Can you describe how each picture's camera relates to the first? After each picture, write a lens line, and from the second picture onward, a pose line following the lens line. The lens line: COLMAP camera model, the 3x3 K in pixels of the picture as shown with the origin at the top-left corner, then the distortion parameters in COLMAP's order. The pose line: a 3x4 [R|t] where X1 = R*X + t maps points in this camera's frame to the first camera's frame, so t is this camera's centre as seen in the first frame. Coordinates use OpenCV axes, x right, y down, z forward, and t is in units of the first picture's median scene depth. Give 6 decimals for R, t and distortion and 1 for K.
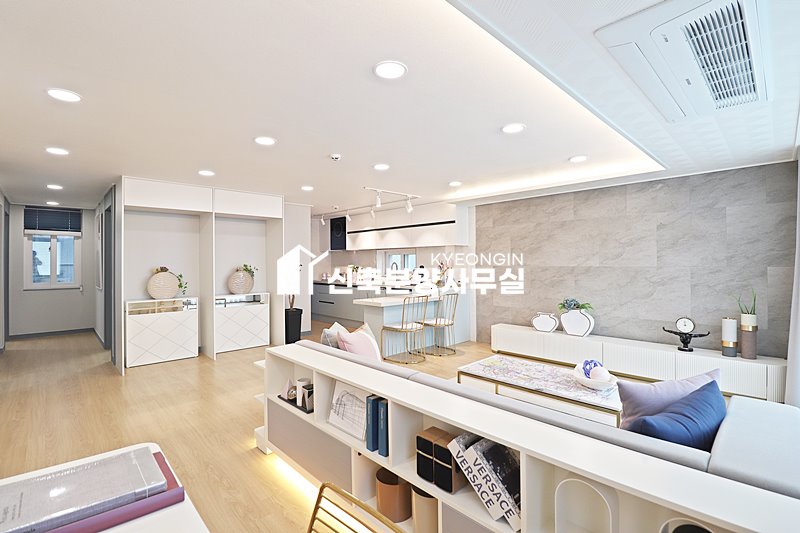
lens RADIAL K [[372.5, 0, 402.5], [0, 372.5, 262.5], [0, 0, 1]] dist [-0.002298, -0.010680]
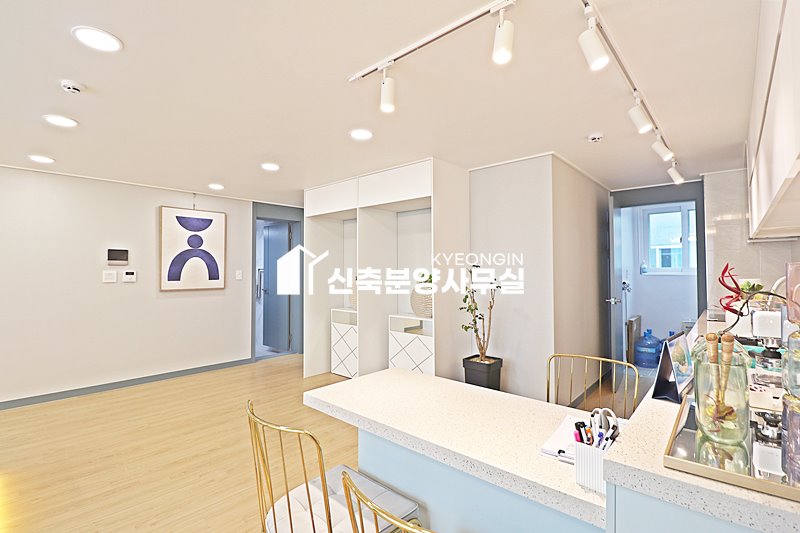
lens RADIAL K [[372.5, 0, 402.5], [0, 372.5, 262.5], [0, 0, 1]] dist [-0.002298, -0.010680]
pose [[0.074631, -0.019655, -0.997018, 0.512352], [0.009416, 0.999775, -0.019004, 0.003048], [0.997167, -0.007969, 0.074799, 1.747069]]
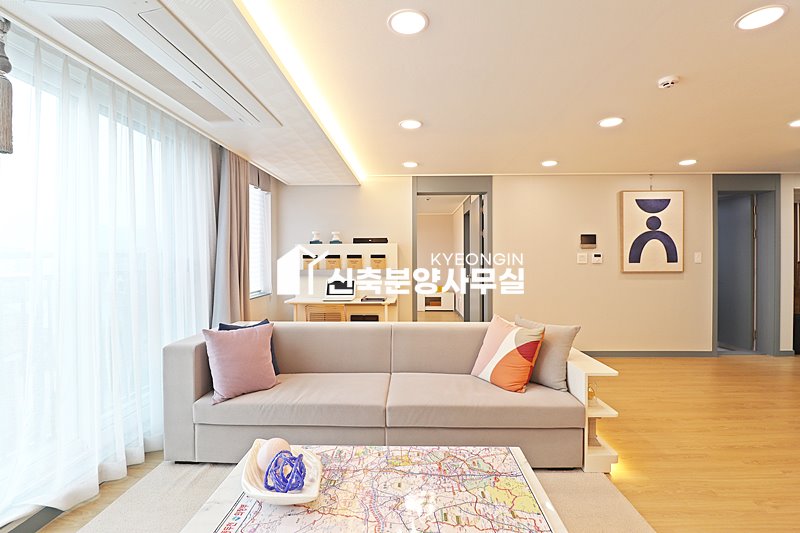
lens RADIAL K [[372.5, 0, 402.5], [0, 372.5, 262.5], [0, 0, 1]] dist [-0.002298, -0.010680]
pose [[-0.713227, 0.014655, -0.700779, 0.699146], [0.011870, 0.999891, 0.008830, 0.012409], [0.700832, -0.002021, -0.713323, 1.378097]]
